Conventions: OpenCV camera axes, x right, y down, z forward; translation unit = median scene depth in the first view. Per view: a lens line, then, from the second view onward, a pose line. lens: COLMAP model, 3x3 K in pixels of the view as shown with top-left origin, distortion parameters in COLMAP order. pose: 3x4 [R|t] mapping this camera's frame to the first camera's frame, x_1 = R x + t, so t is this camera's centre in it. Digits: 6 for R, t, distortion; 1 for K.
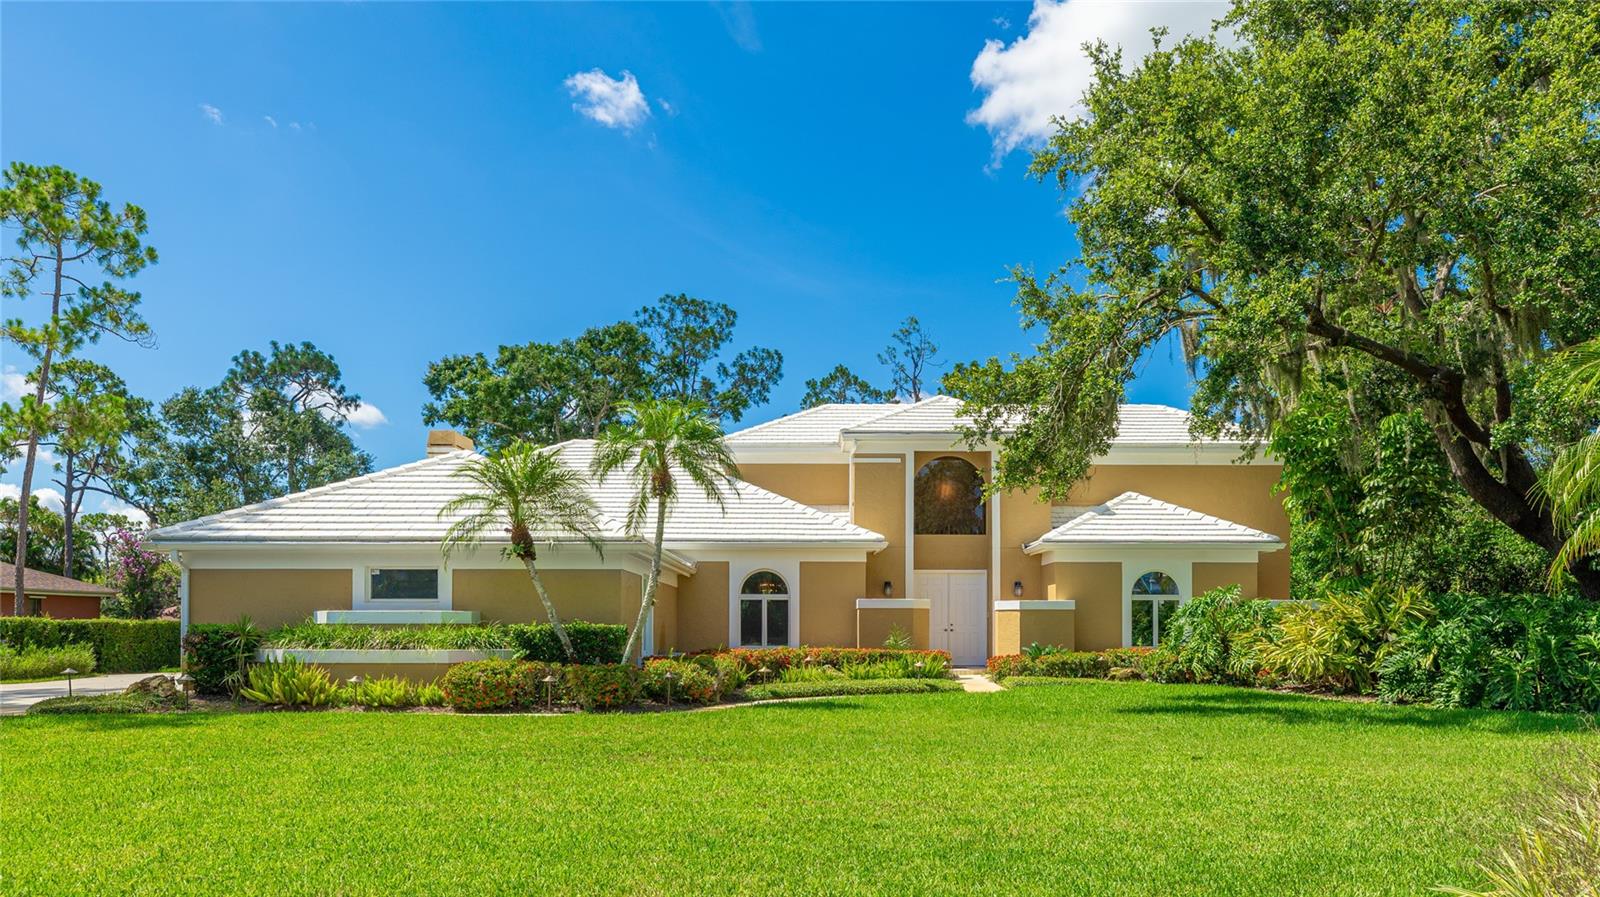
lens RADIAL K [[1298.3, 0, 671.2], [0, 1298.3, 544.0], [0, 0, 1]] dist [0.002412, -0.012152]
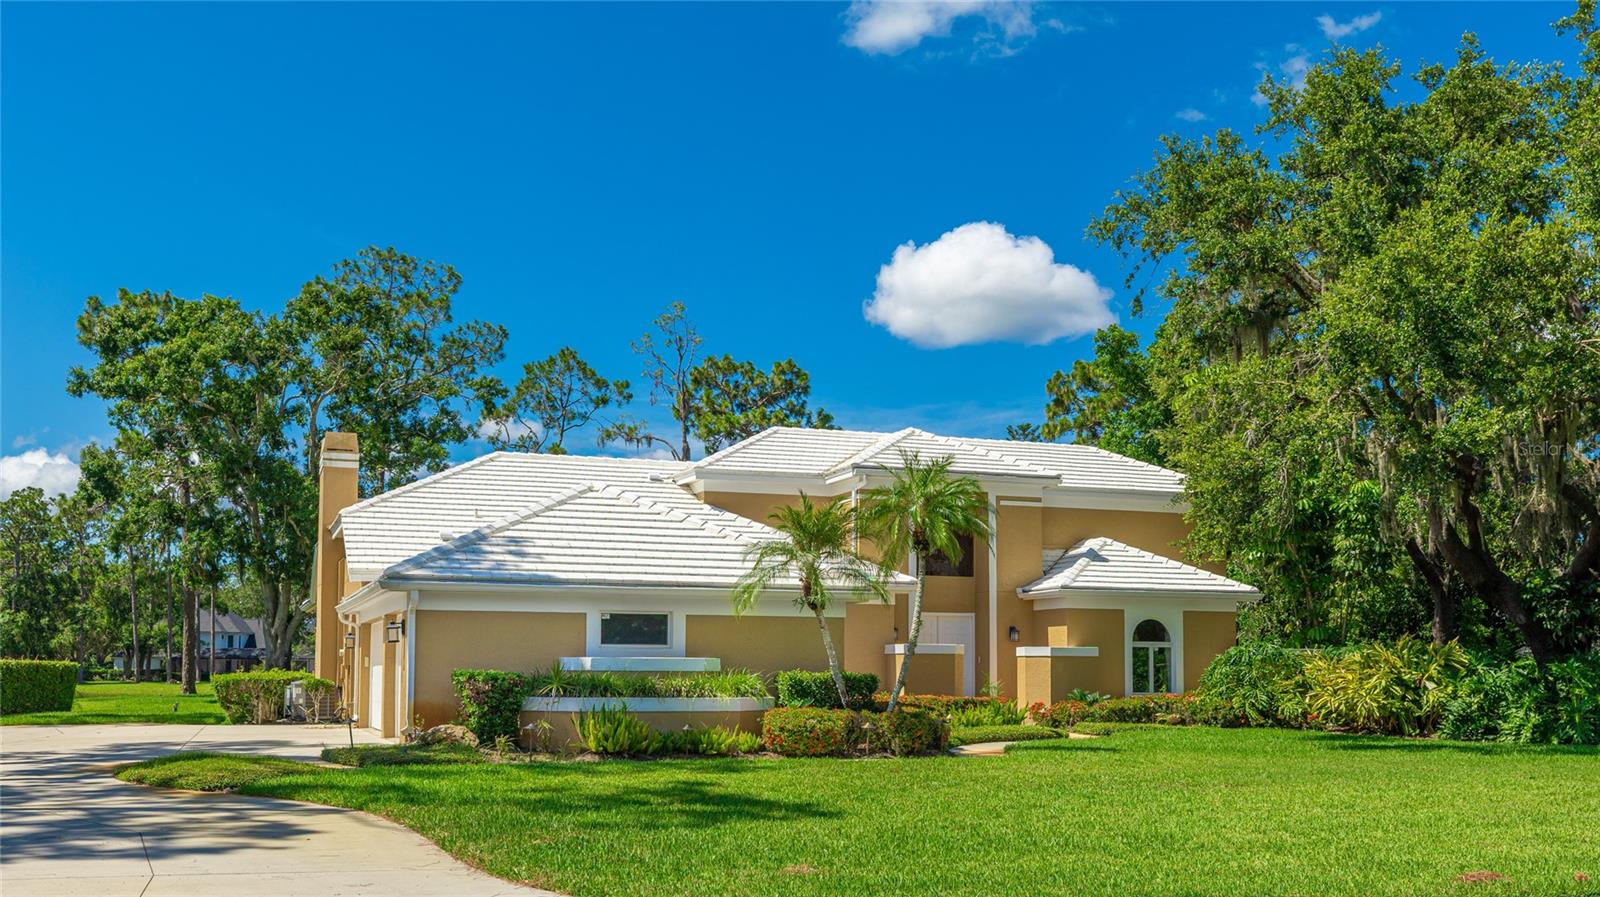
lens RADIAL K [[1697.8, 0, 798.0], [0, 1697.8, 455.1], [0, 0, 1]] dist [0.015361, 0.000000]
pose [[0.931276, 0.048786, 0.361033, -0.402650], [-0.027093, 0.997523, -0.064907, -0.014227], [-0.363306, 0.050665, 0.930291, -0.163939]]
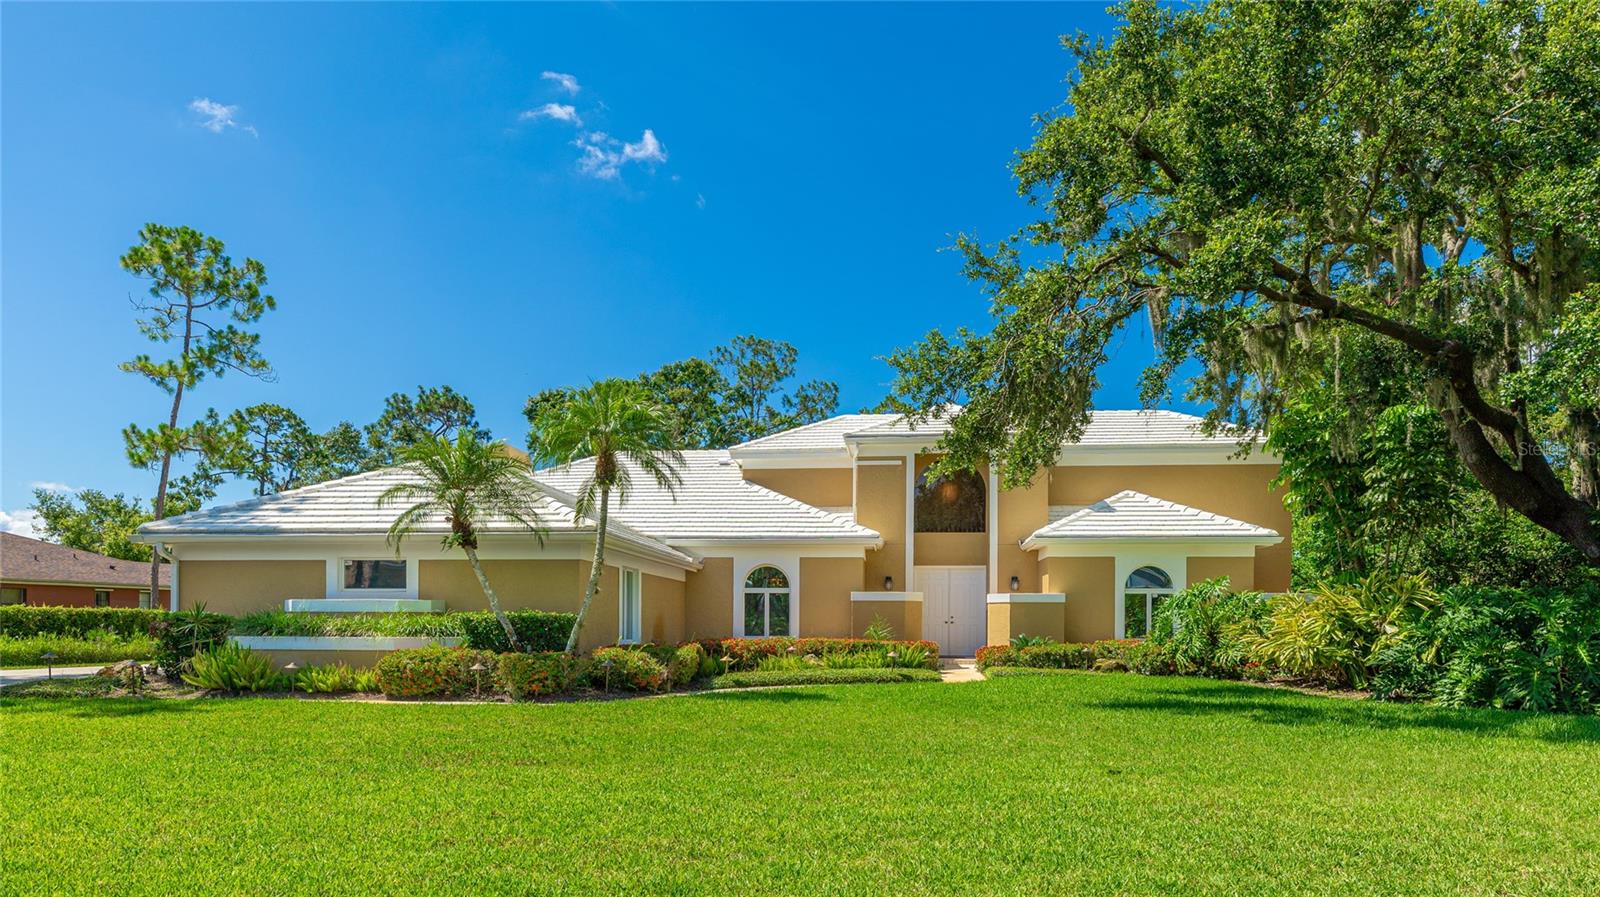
lens RADIAL K [[1060.5, 0, 652.4], [0, 1060.5, 572.4], [0, 0, 1]] dist [0.005750, -0.006935]
pose [[0.993859, -0.002166, -0.110635, 0.079725], [0.004086, 0.999845, 0.017132, 0.011193], [0.110580, -0.017479, 0.993713, 0.128433]]
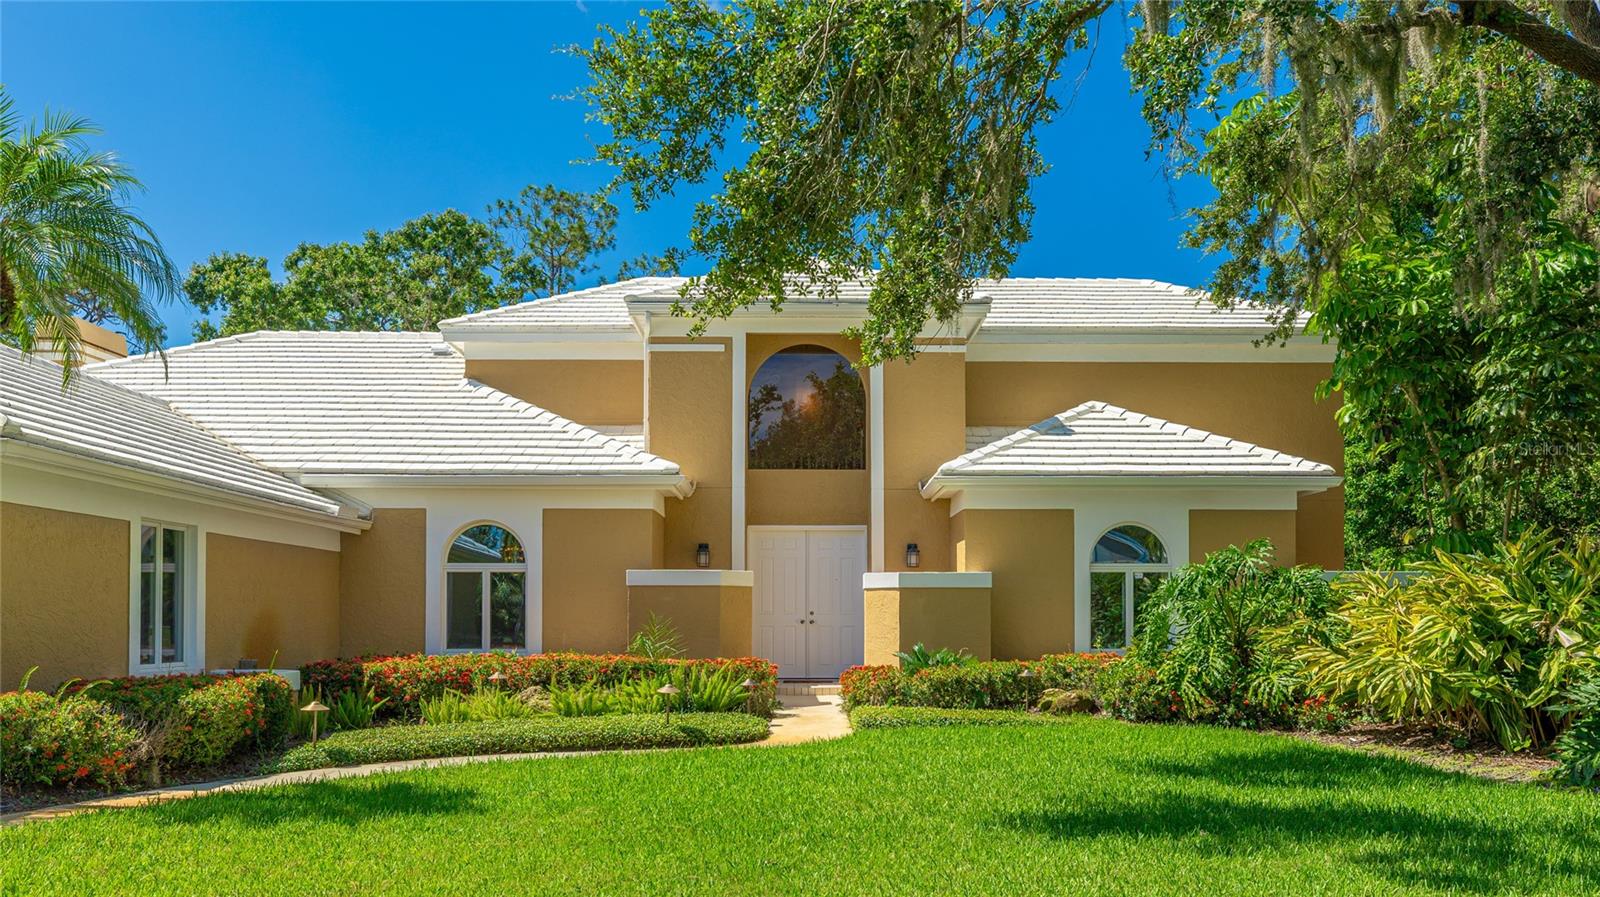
lens RADIAL K [[1506.2, 0, 642.6], [0, 1506.2, 496.6], [0, 0, 1]] dist [-0.000314, 0.001044]
pose [[0.999772, -0.000391, 0.021334, 0.139591], [0.000689, 0.999902, -0.013976, 0.018968], [-0.021326, 0.013987, 0.999675, 0.321990]]
